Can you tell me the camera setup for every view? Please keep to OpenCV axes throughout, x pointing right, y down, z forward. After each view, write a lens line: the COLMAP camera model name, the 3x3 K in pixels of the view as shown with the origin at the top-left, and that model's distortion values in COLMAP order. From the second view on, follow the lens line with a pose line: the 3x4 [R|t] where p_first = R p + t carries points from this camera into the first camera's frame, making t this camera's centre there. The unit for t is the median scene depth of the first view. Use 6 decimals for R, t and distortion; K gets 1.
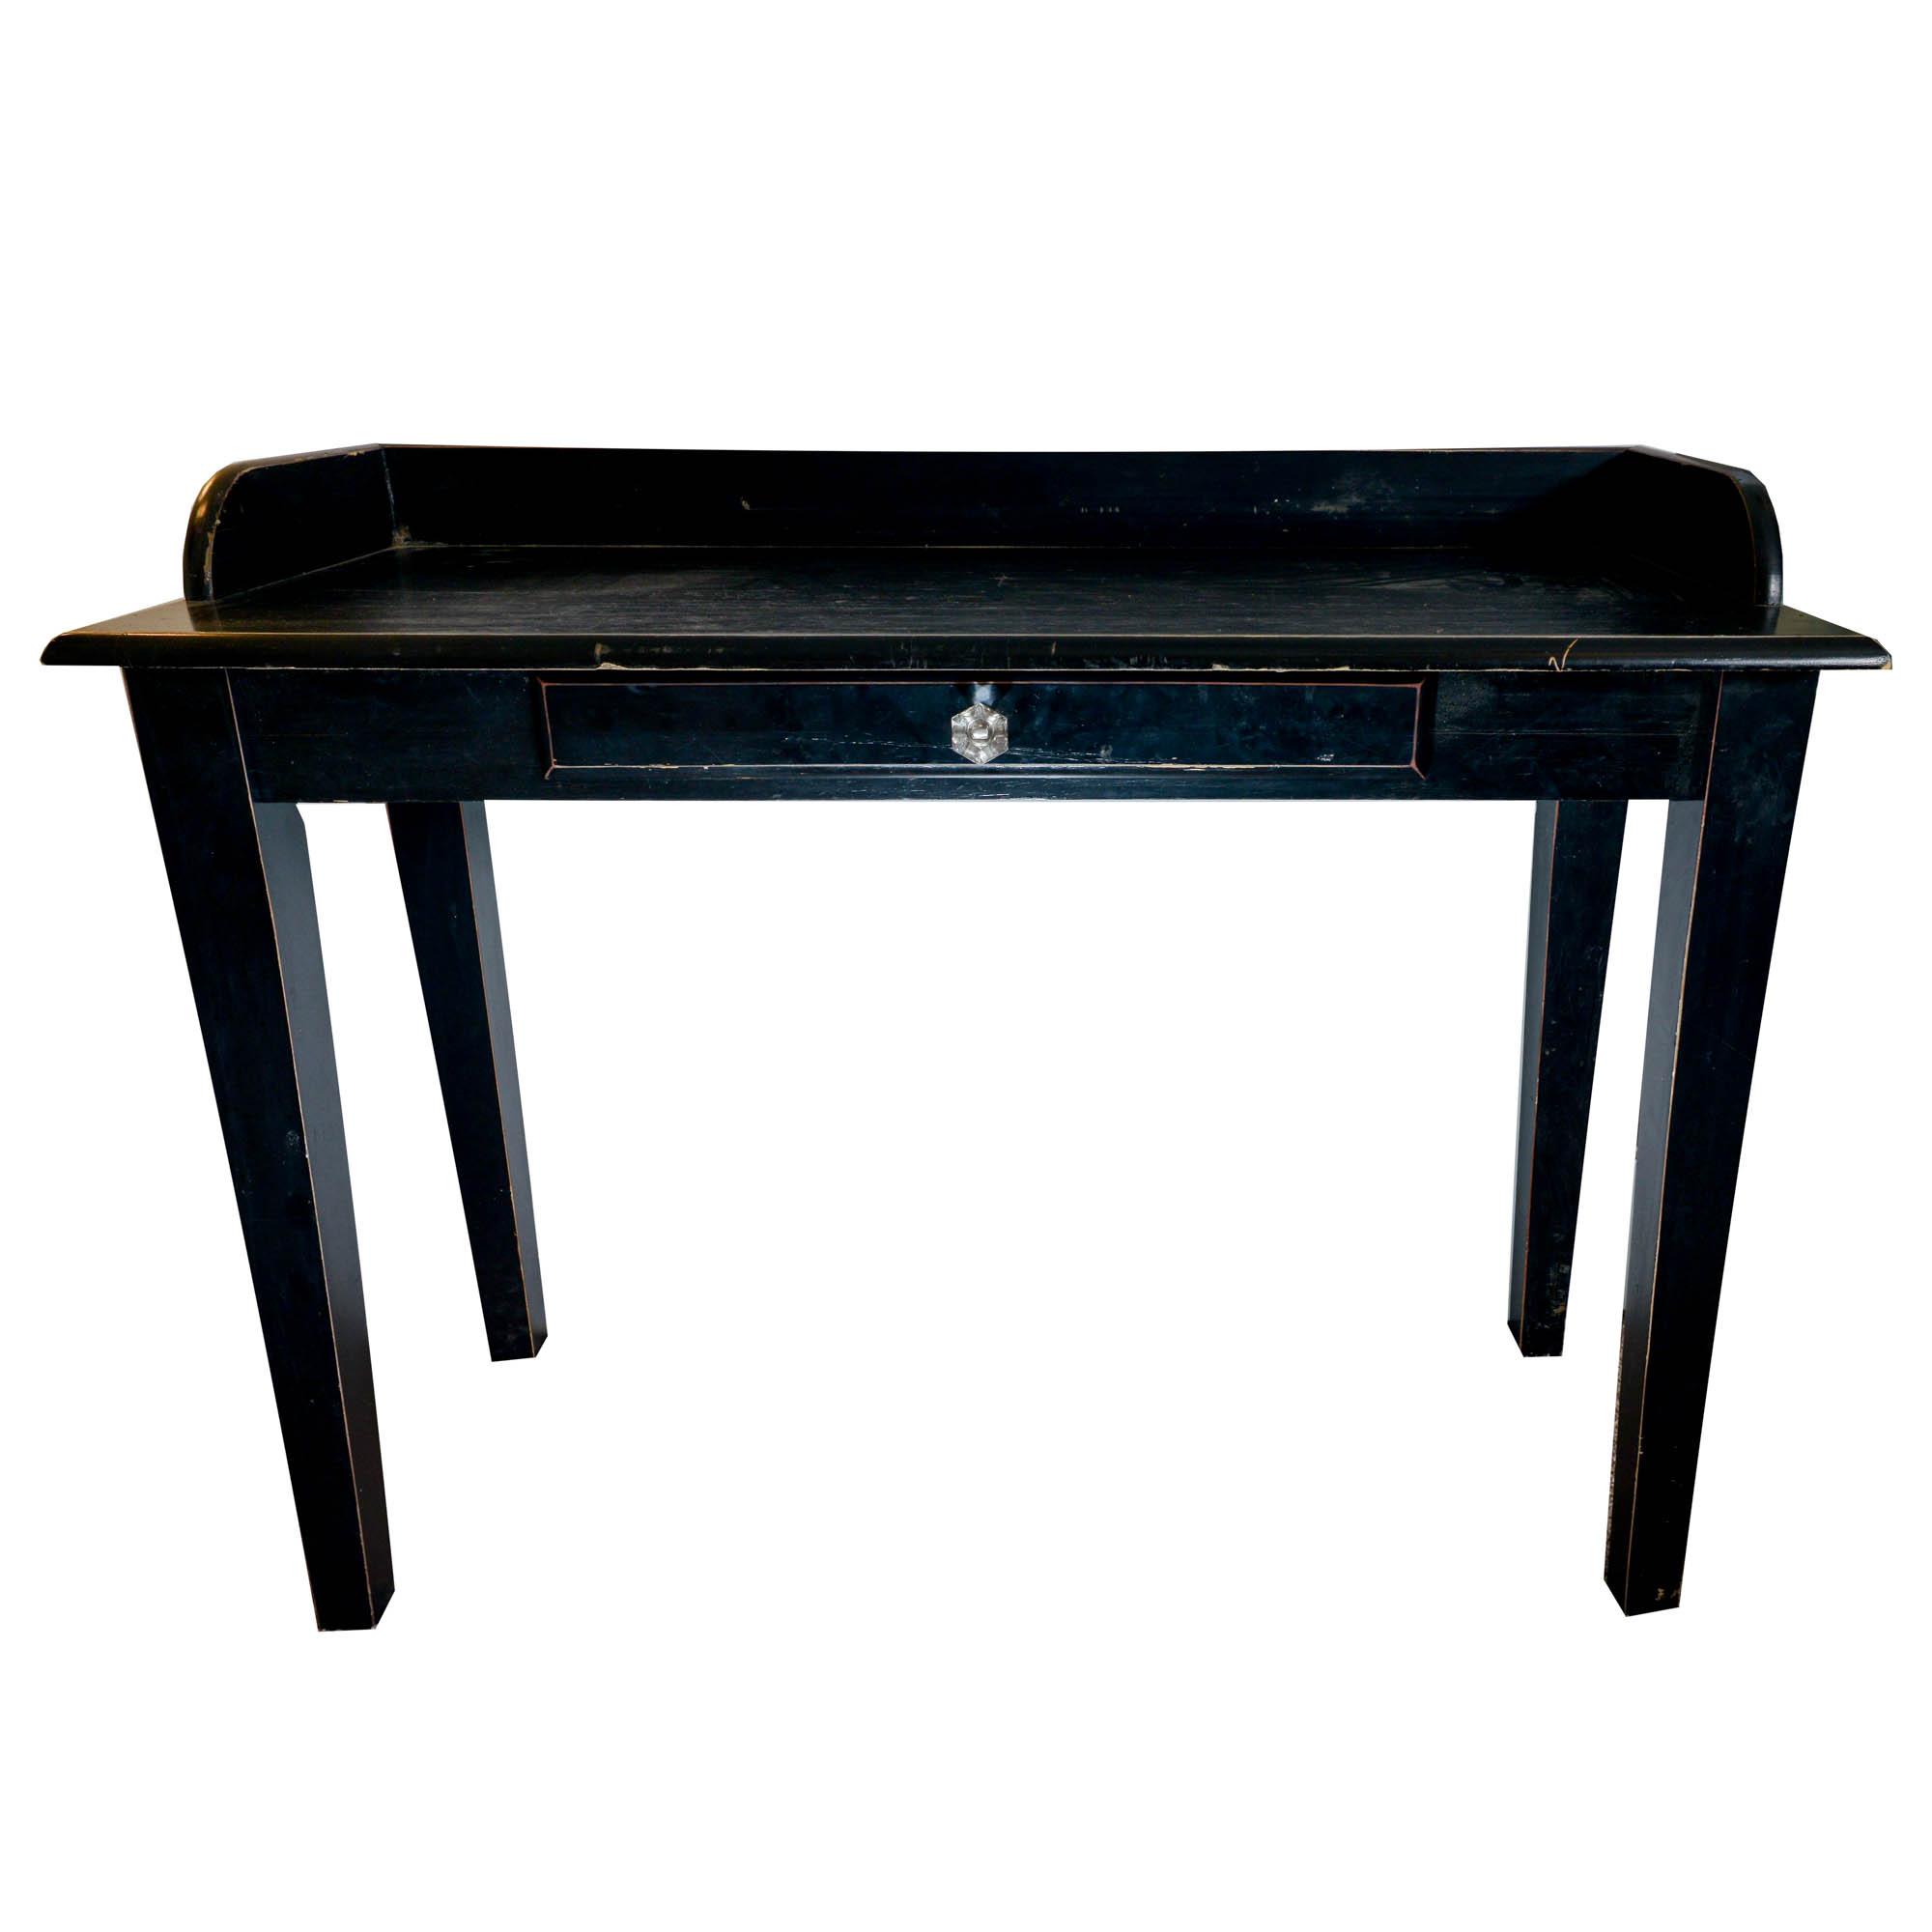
lens RADIAL K [[1803.6, 0, 966.0], [0, 1803.6, 966.0], [0, 0, 1]] dist [-0.057948, 0.002541]
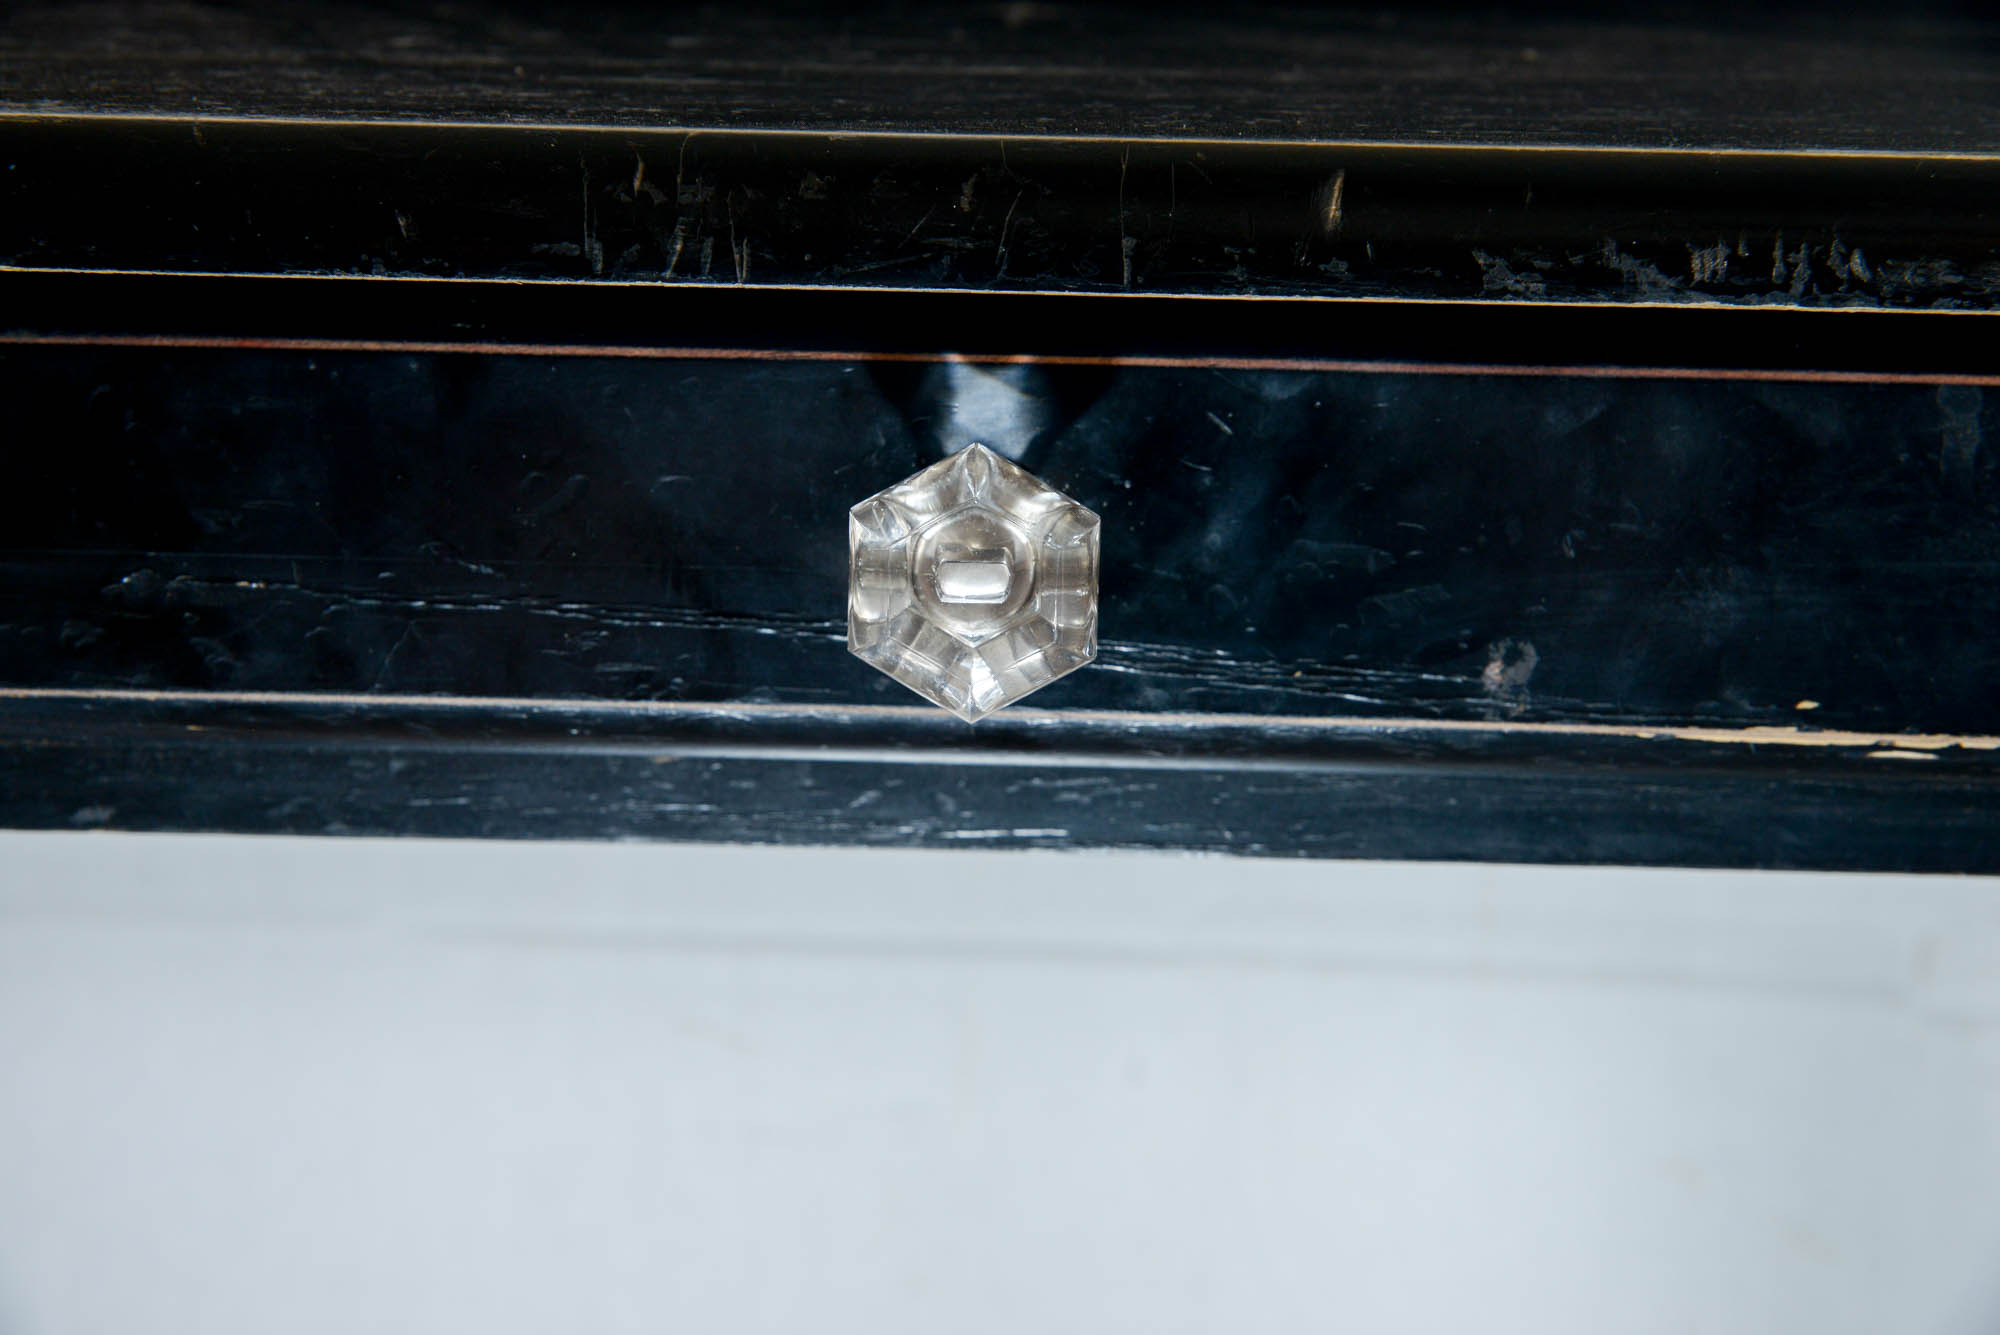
lens RADIAL K [[4113.7, 0, 1000.0], [0, 4113.7, 667.5], [0, 0, 1]] dist [0.043380, 0.109173]
pose [[0.997972, 0.020952, 0.060114, -0.019298], [-0.014833, 0.994829, -0.100476, -0.065381], [-0.061909, 0.099381, 0.993122, 0.481365]]
